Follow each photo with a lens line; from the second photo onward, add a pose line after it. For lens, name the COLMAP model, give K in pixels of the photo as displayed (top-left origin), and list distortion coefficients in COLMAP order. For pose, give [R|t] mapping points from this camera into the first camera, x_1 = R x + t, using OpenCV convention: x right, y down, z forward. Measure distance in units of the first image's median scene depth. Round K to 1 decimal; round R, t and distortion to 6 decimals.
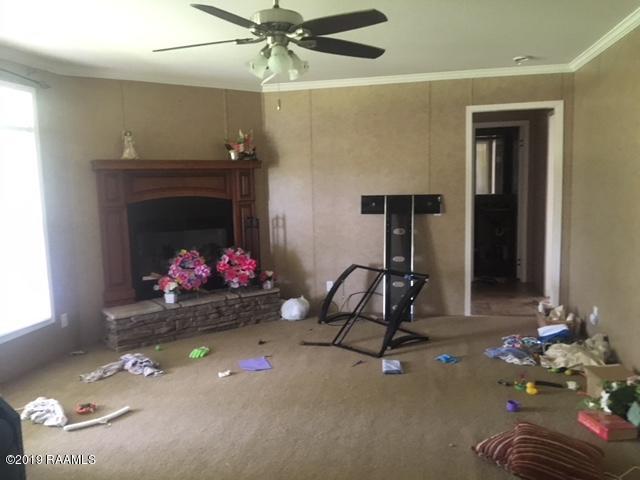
lens RADIAL K [[528.9, 0, 320.0], [0, 528.9, 240.0], [0, 0, 1]] dist [0.083504, -0.129834]
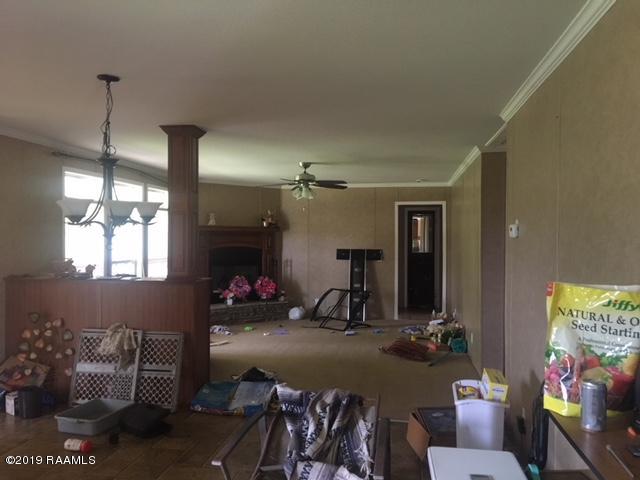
lens RADIAL K [[528.9, 0, 320.0], [0, 528.9, 240.0], [0, 0, 1]] dist [0.083504, -0.129834]
pose [[0.998557, 0.029453, 0.044906, -0.058201], [-0.024184, 0.993223, -0.113677, 0.090002], [-0.047950, 0.112427, 0.992502, -0.760900]]
